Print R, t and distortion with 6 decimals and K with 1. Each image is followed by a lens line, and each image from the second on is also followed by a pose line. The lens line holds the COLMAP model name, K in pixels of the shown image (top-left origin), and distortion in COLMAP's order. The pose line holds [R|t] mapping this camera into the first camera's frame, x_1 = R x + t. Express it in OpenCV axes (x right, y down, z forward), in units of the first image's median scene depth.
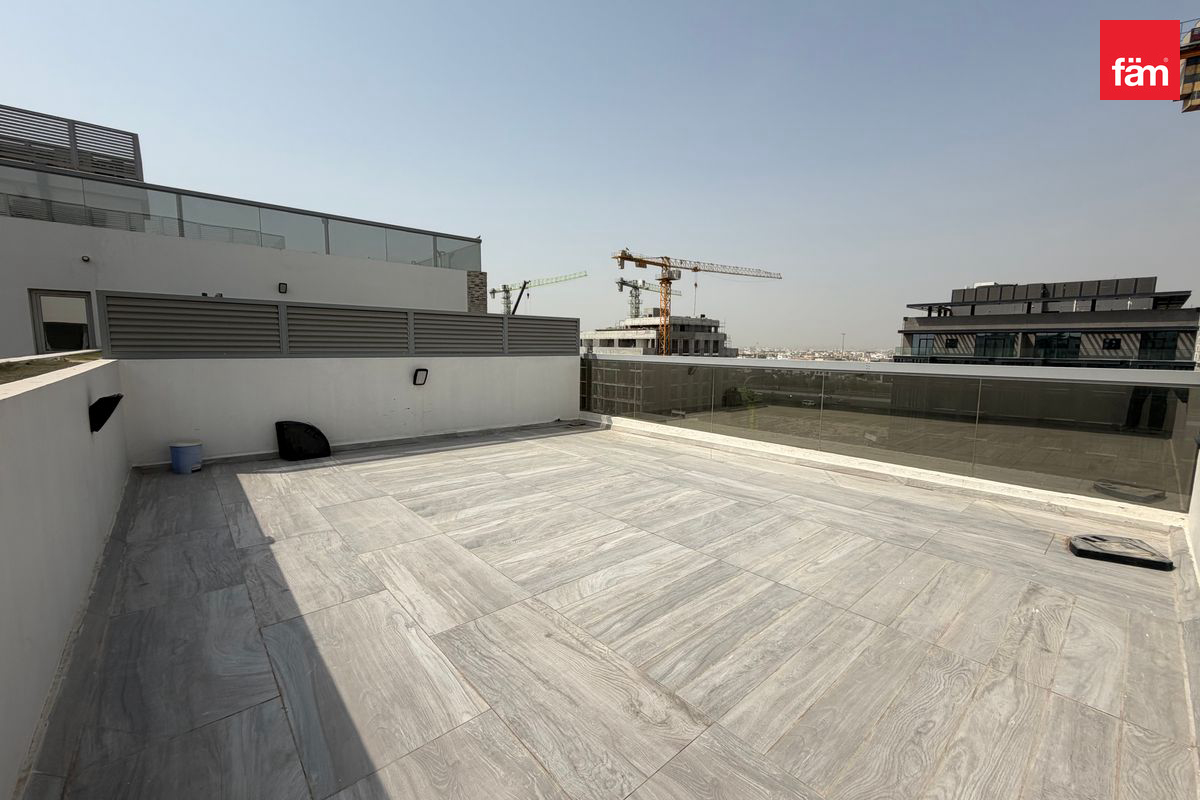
lens RADIAL K [[480.7, 0, 593.4], [0, 480.7, 401.2], [0, 0, 1]] dist [0.000898, 0.000314]
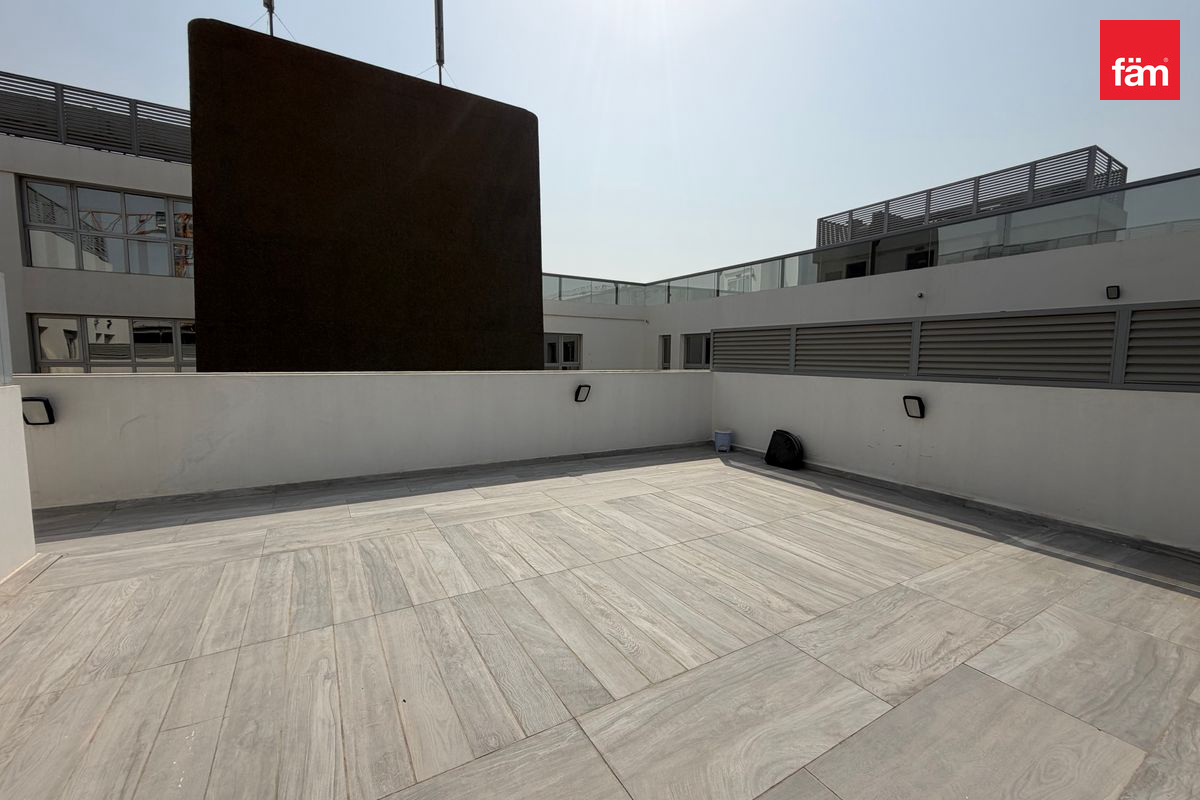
lens RADIAL K [[480.7, 0, 593.4], [0, 480.7, 401.2], [0, 0, 1]] dist [0.000898, 0.000314]
pose [[-0.183873, 0.078199, -0.979834, 0.822297], [-0.126793, 0.986616, 0.102534, -0.129354], [0.974738, 0.143089, -0.171497, 1.138573]]
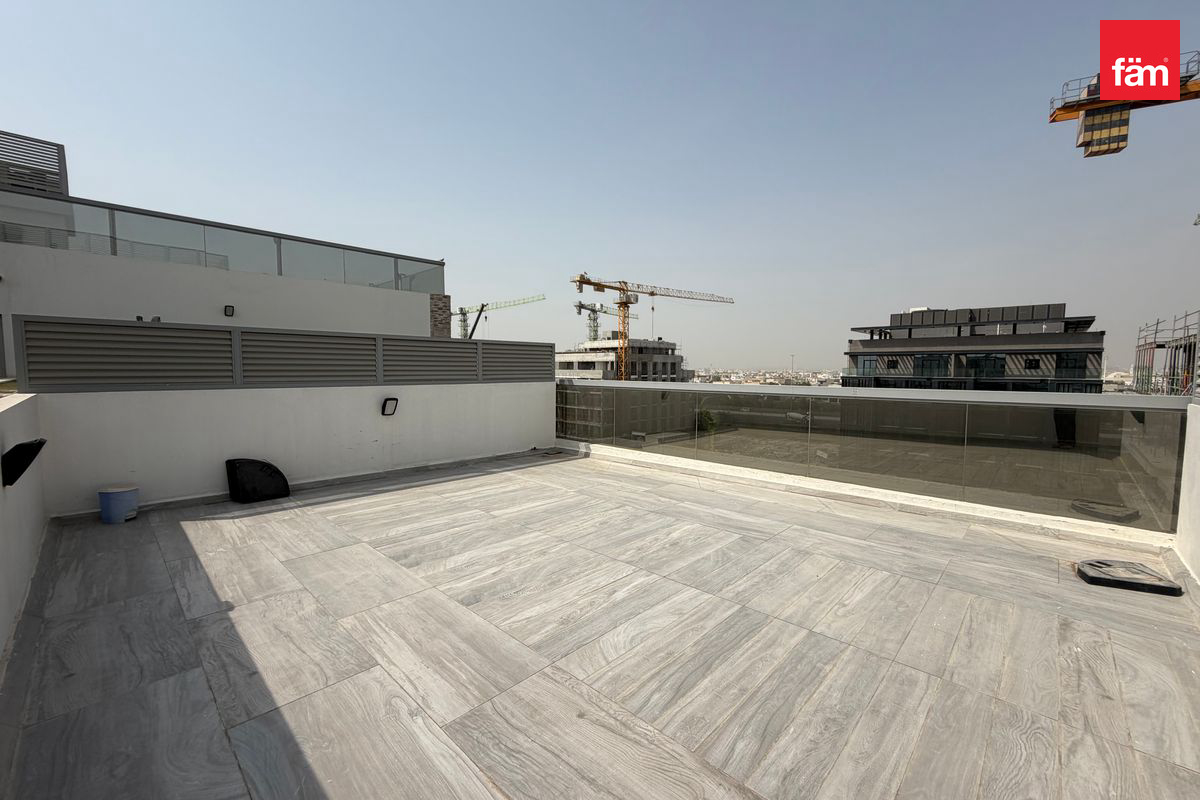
lens RADIAL K [[480.7, 0, 593.4], [0, 480.7, 401.2], [0, 0, 1]] dist [0.000898, 0.000314]
pose [[0.996208, -0.012188, 0.086143, -0.082159], [0.016141, 0.998841, -0.045342, -0.022285], [-0.085491, 0.046561, 0.995250, 0.065742]]
